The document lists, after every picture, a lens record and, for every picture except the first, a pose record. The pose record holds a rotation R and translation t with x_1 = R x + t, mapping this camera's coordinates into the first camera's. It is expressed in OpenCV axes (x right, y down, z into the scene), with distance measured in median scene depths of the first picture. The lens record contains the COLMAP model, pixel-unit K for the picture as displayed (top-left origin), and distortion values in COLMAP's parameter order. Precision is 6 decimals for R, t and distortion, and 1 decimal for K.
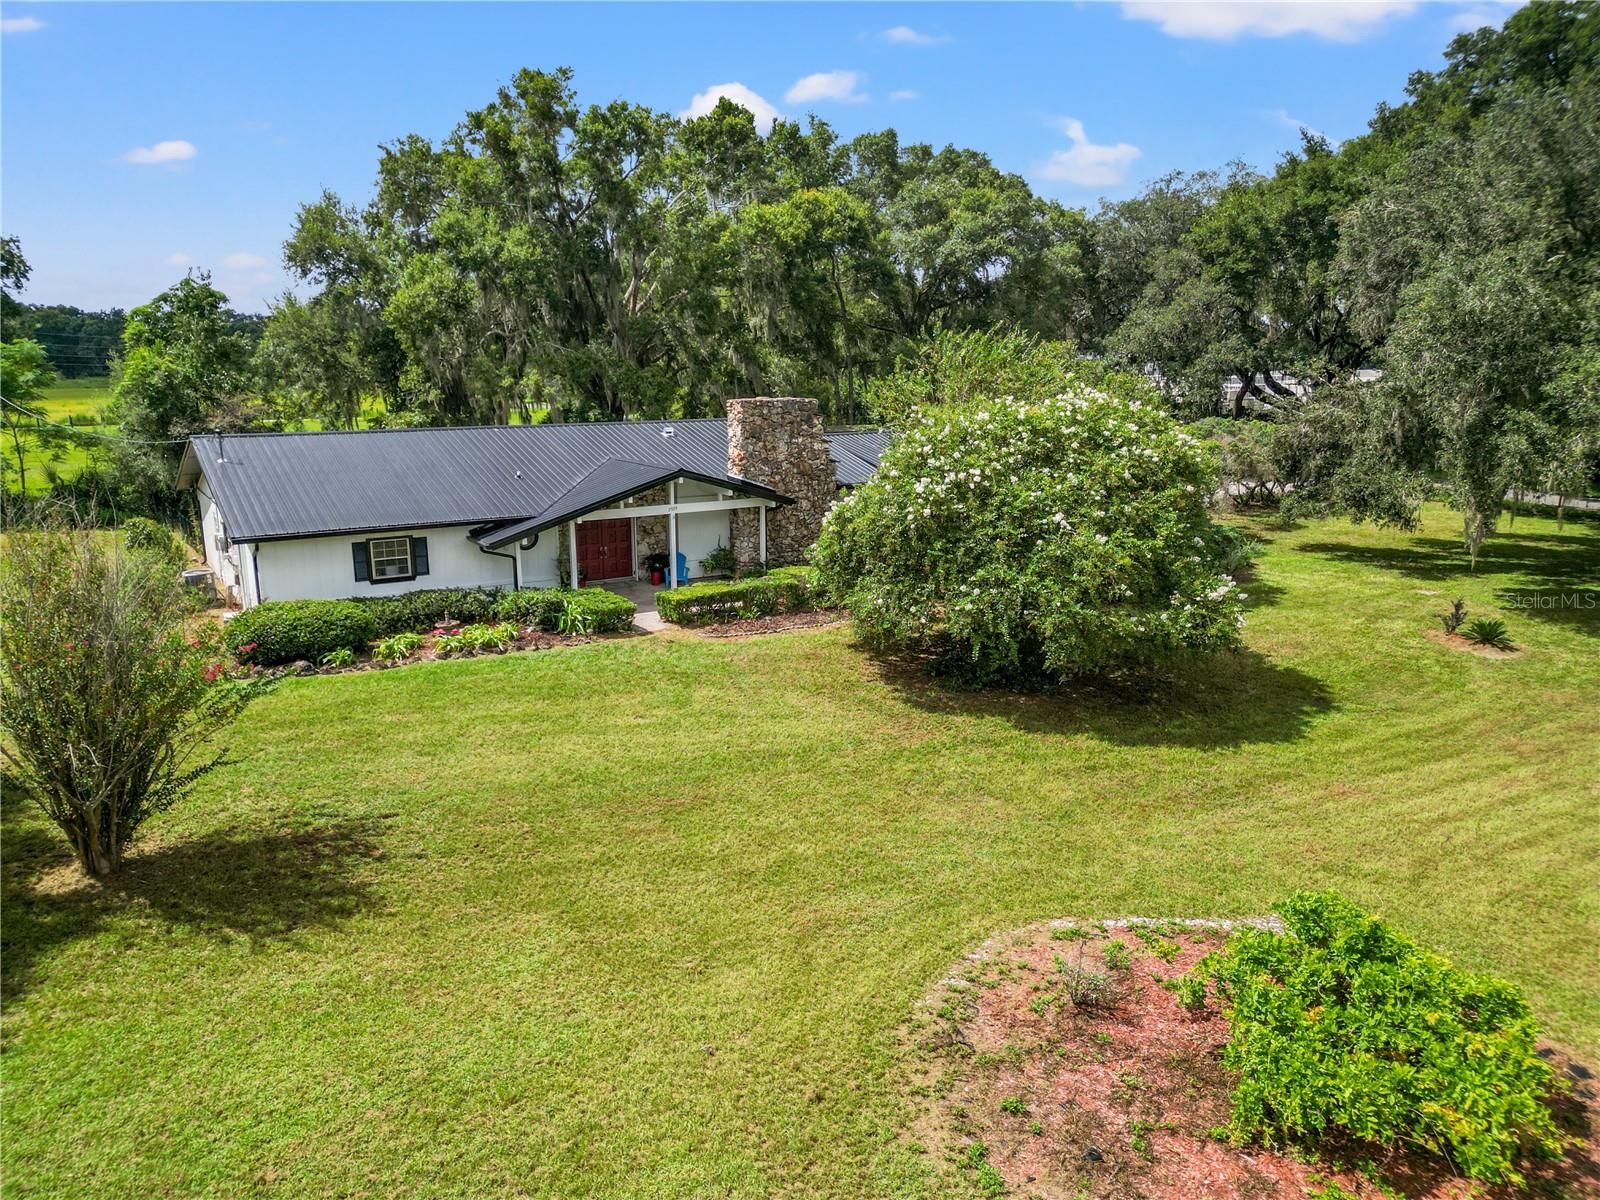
lens RADIAL K [[1157.8, 0, 796.3], [0, 1157.8, 607.4], [0, 0, 1]] dist [0.065676, -0.059624]
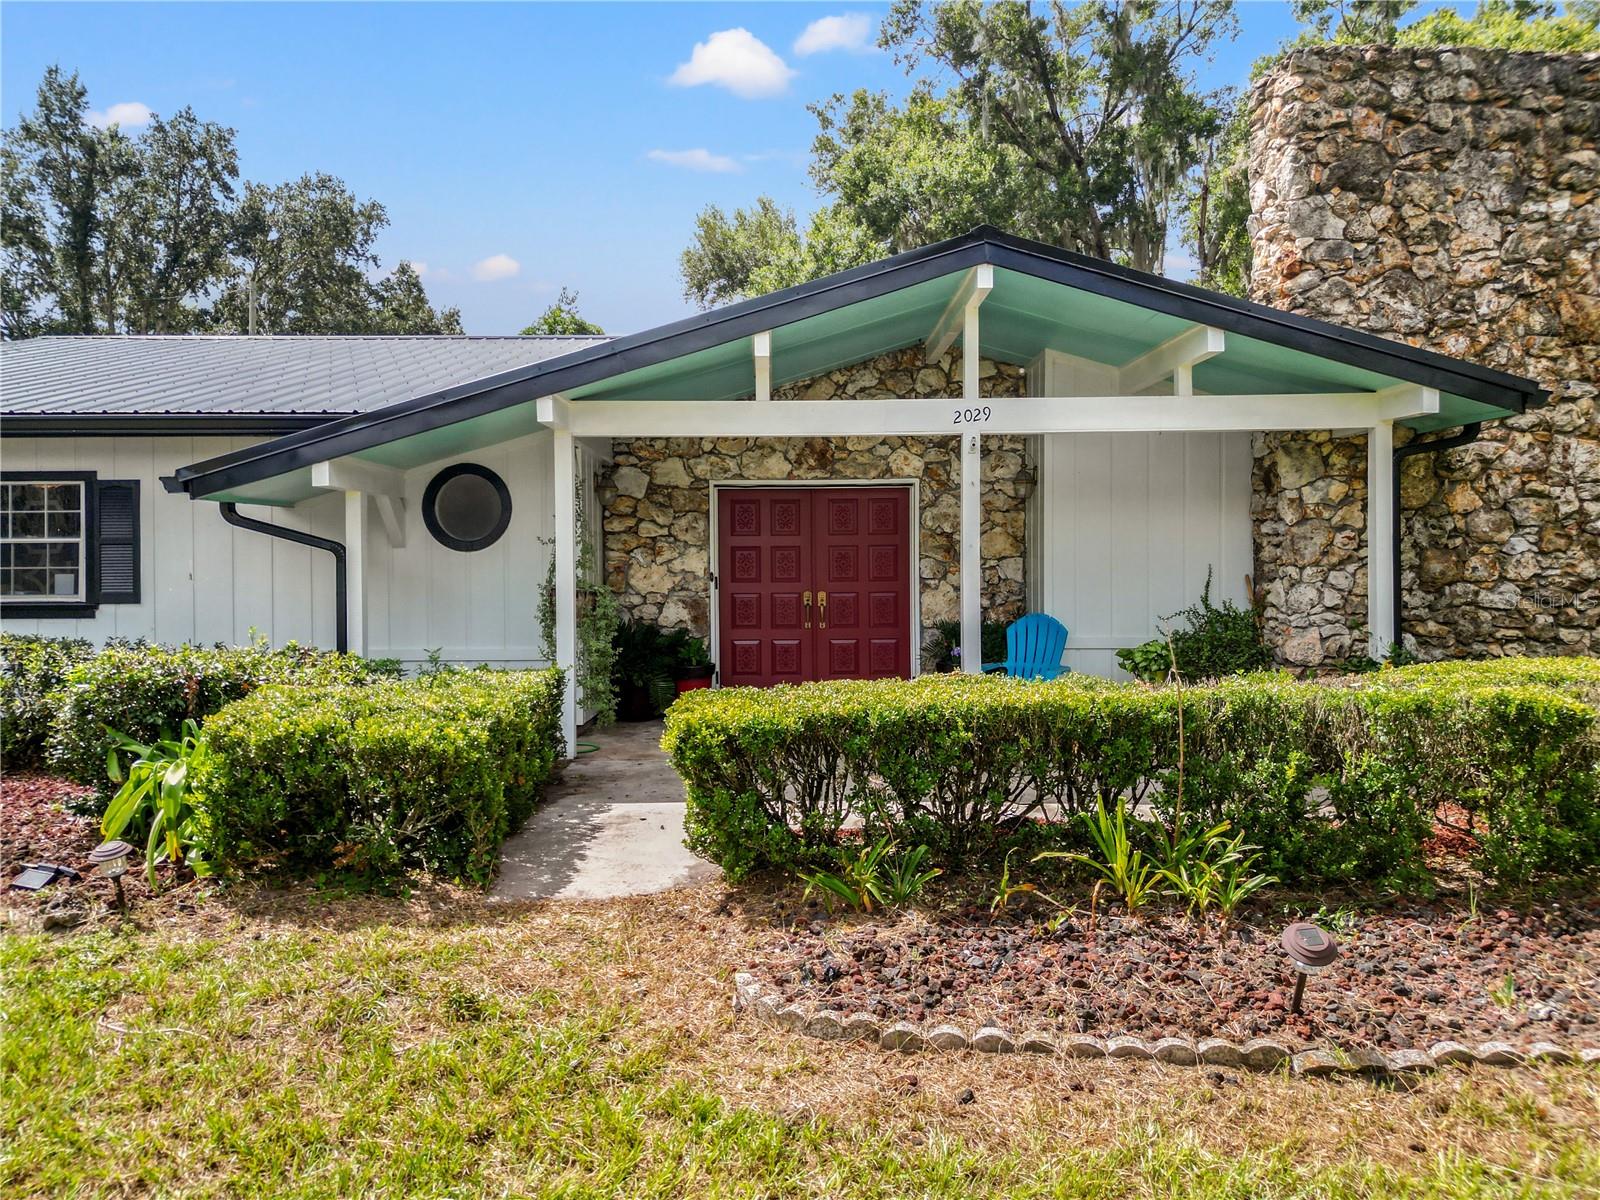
lens RADIAL K [[1157.8, 0, 777.8], [0, 1157.8, 571.1], [0, 0, 1]] dist [0.065676, -0.059624]
pose [[0.845728, -0.002626, -0.533609, -0.005022], [-0.108568, 0.978225, -0.176886, 0.000060], [0.522454, 0.207530, 0.827027, 0.880897]]
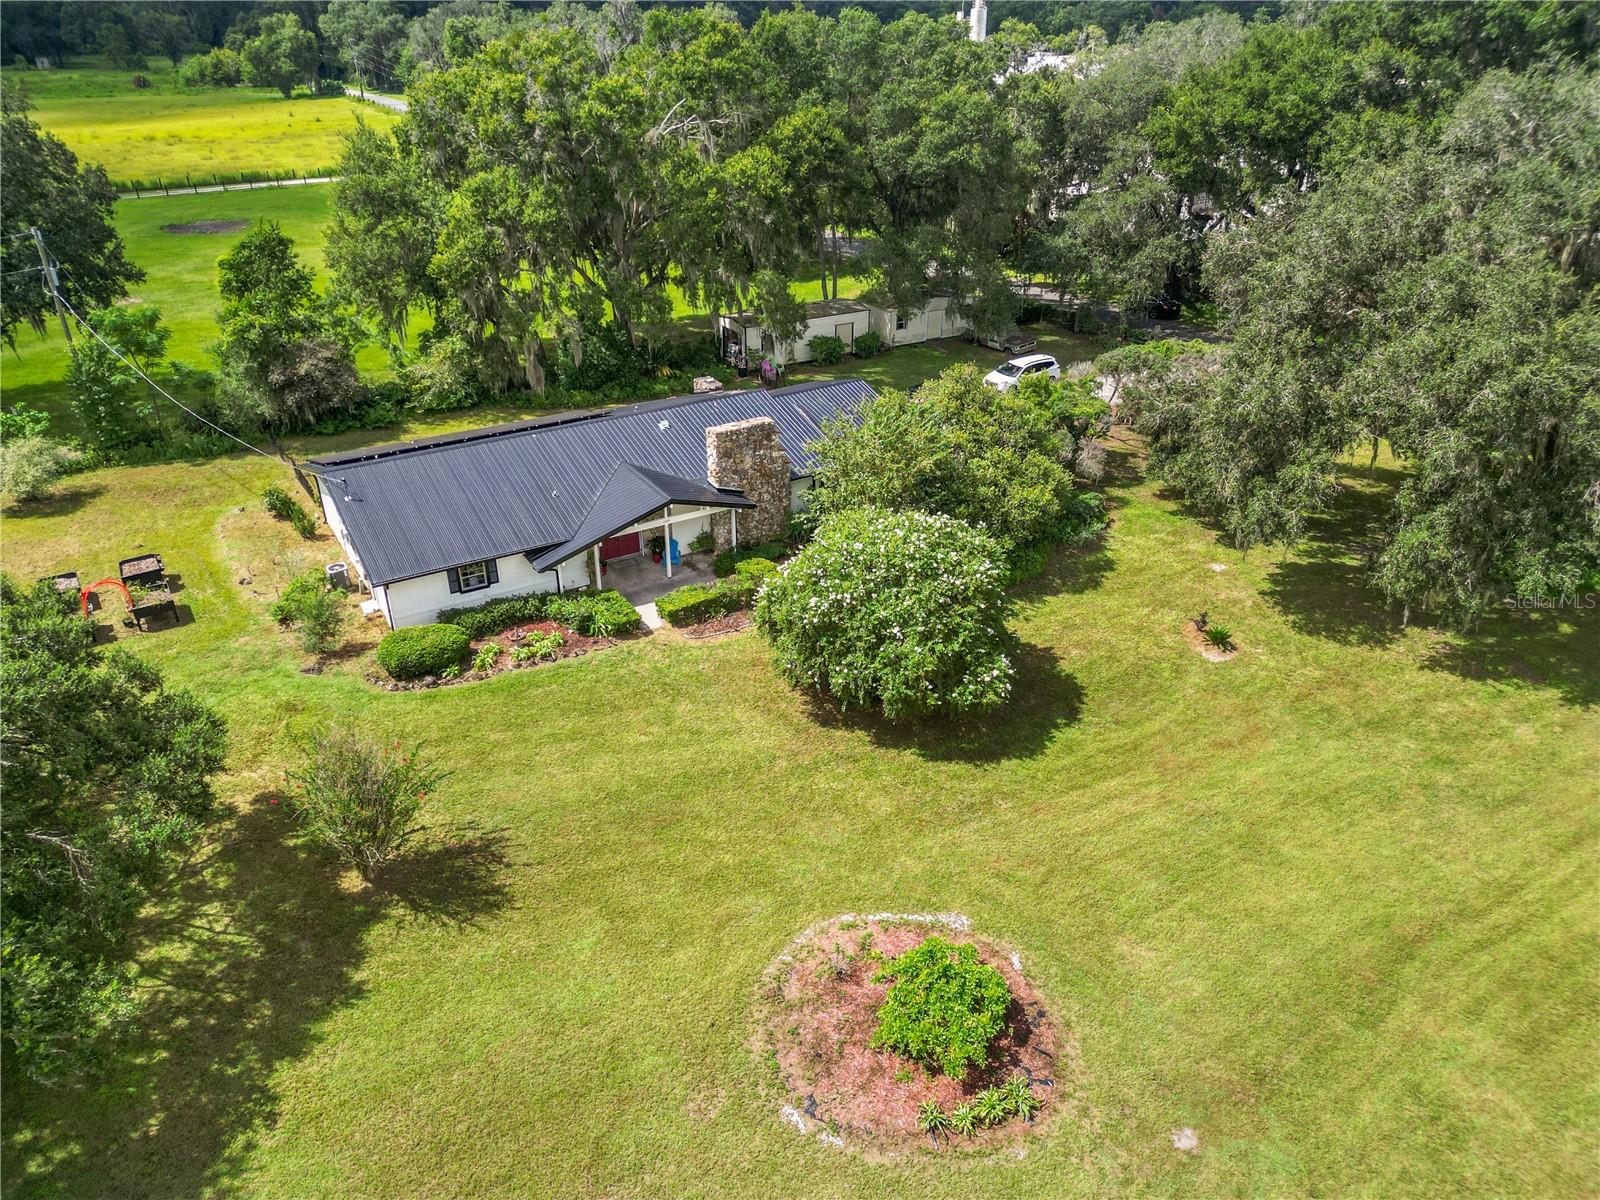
lens RADIAL K [[1157.8, 0, 794.7], [0, 1157.8, 623.8], [0, 0, 1]] dist [0.065676, -0.059624]
pose [[0.999662, 0.008601, -0.024553, 0.094399], [-0.001282, 0.958904, 0.283729, -0.414050], [0.025985, -0.283602, 0.958590, -0.416570]]
